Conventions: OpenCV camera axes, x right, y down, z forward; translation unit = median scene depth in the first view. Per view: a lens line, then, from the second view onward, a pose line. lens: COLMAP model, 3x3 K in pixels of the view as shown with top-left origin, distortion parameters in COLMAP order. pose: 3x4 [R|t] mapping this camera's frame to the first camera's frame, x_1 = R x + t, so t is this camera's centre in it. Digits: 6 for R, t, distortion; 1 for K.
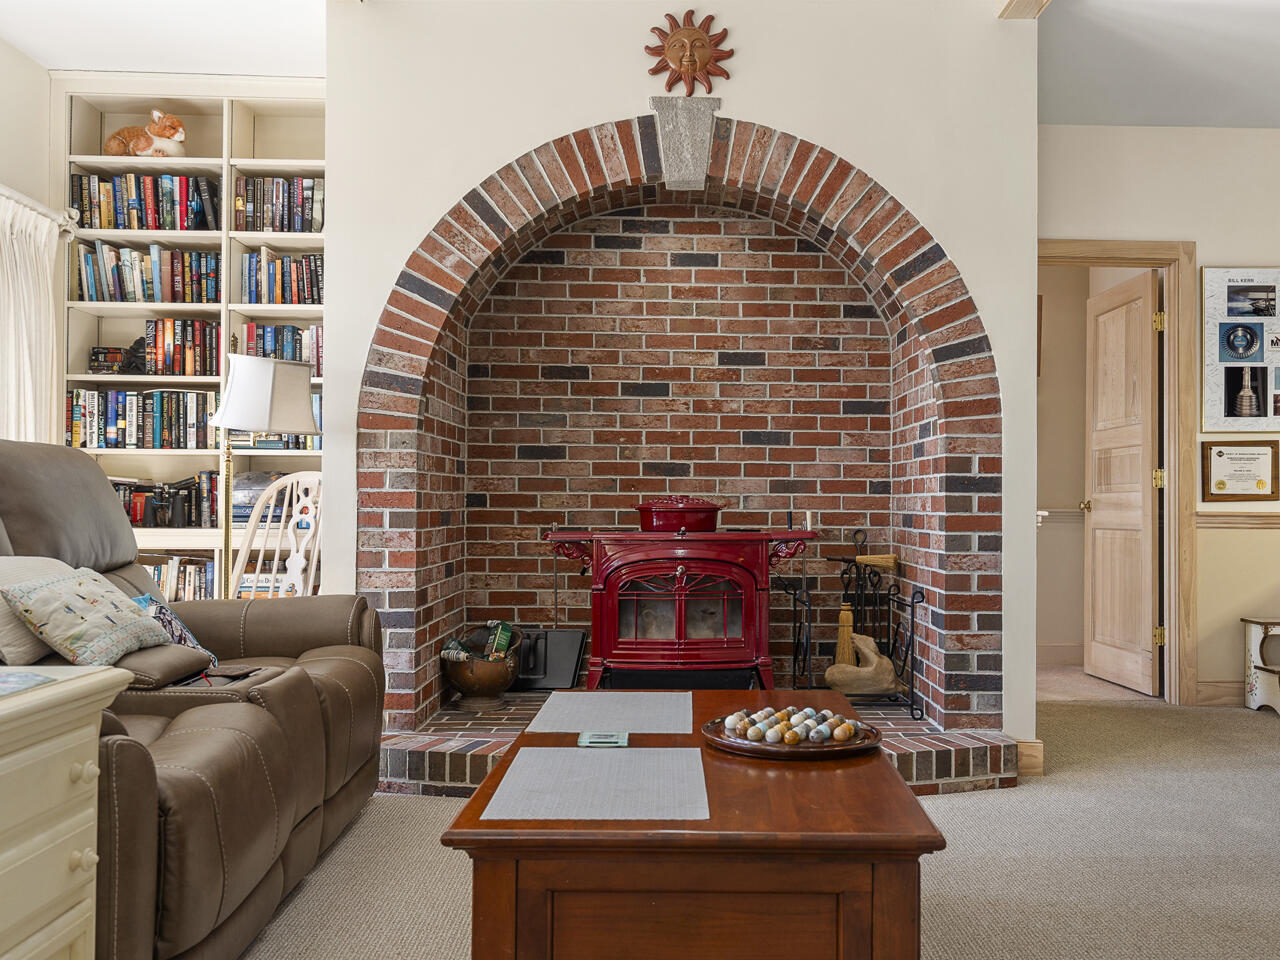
lens RADIAL K [[1137.9, 0, 699.0], [0, 1137.9, 487.0], [0, 0, 1]] dist [-0.004677, -0.005995]
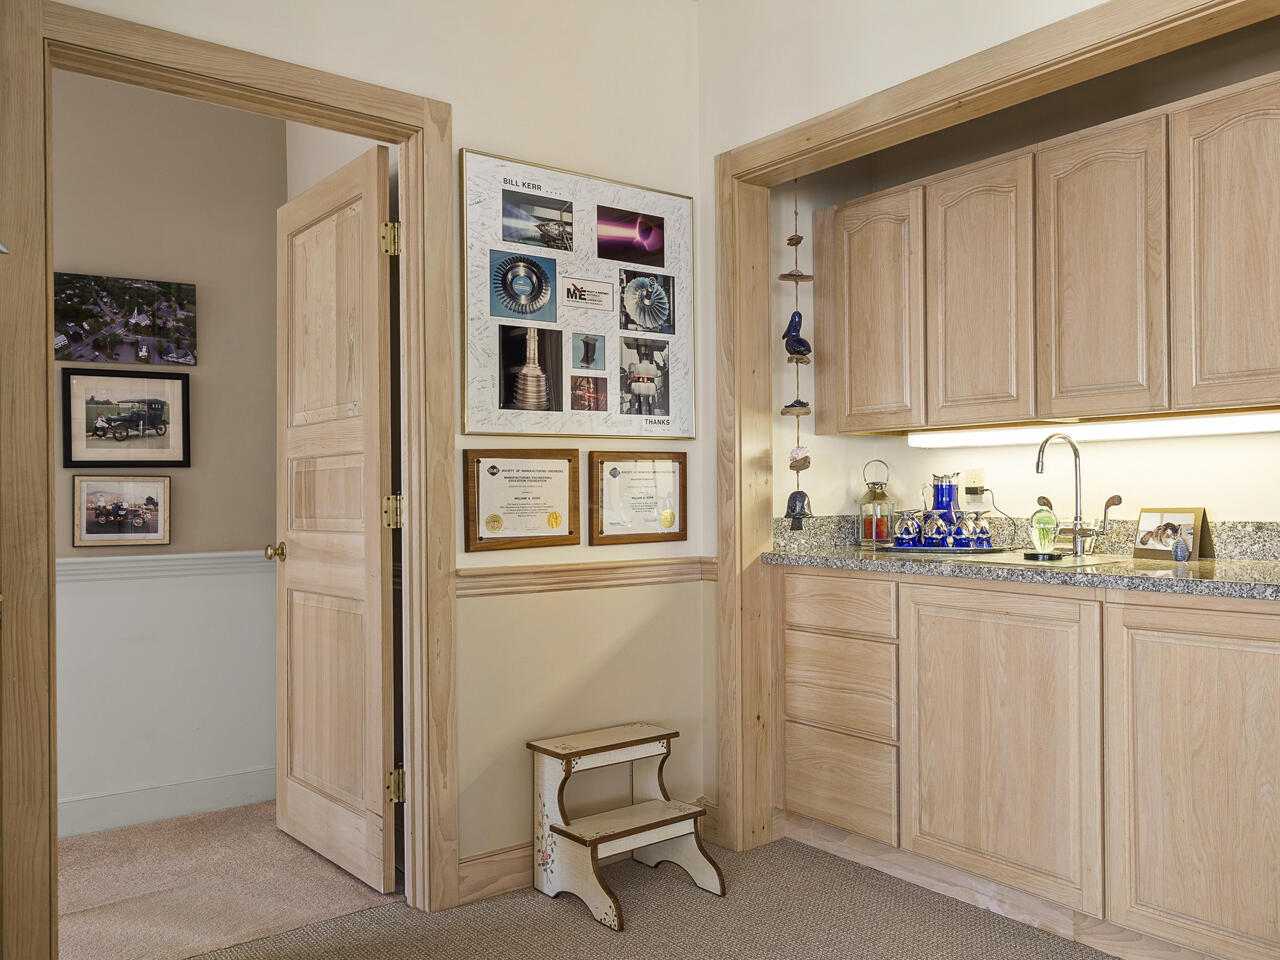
lens RADIAL K [[1088.9, 0, 739.2], [0, 1088.9, 491.8], [0, 0, 1]] dist [0.016788, -0.006672]
pose [[0.776064, -0.010170, 0.630572, 0.197926], [0.004606, 0.999935, 0.010458, -0.023259], [-0.630638, -0.005212, 0.776060, 0.474072]]
